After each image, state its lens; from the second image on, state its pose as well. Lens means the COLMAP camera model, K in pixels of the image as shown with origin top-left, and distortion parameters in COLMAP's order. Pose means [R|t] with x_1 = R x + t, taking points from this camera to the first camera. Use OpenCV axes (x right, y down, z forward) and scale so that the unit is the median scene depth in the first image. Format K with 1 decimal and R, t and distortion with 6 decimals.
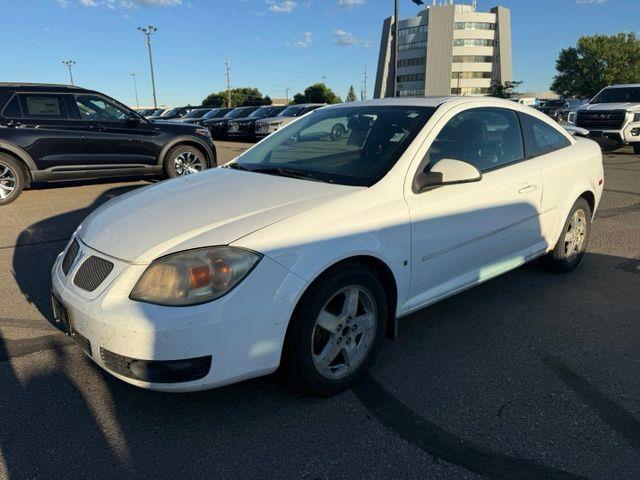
lens RADIAL K [[456.8, 0, 307.5], [0, 456.8, 246.1], [0, 0, 1]] dist [0.018676, -0.020873]
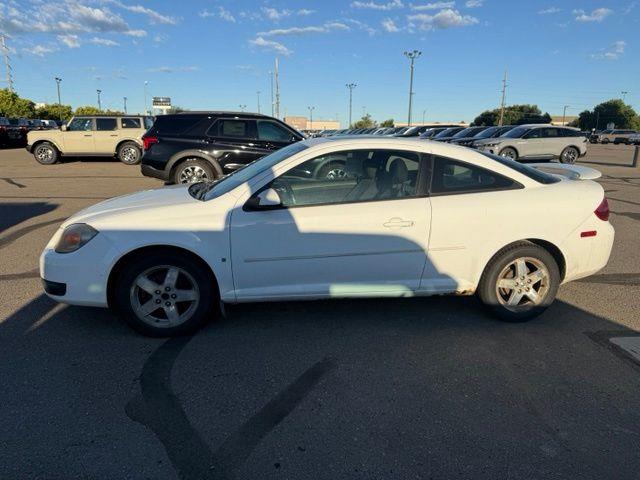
lens RADIAL K [[456.8, 0, 314.7], [0, 456.8, 239.4], [0, 0, 1]] dist [0.018676, -0.020873]
pose [[0.849813, 0.141659, -0.507691, 0.341044], [-0.165436, 0.986219, -0.001737, -0.019962], [0.500448, 0.085467, 0.861538, -0.011367]]
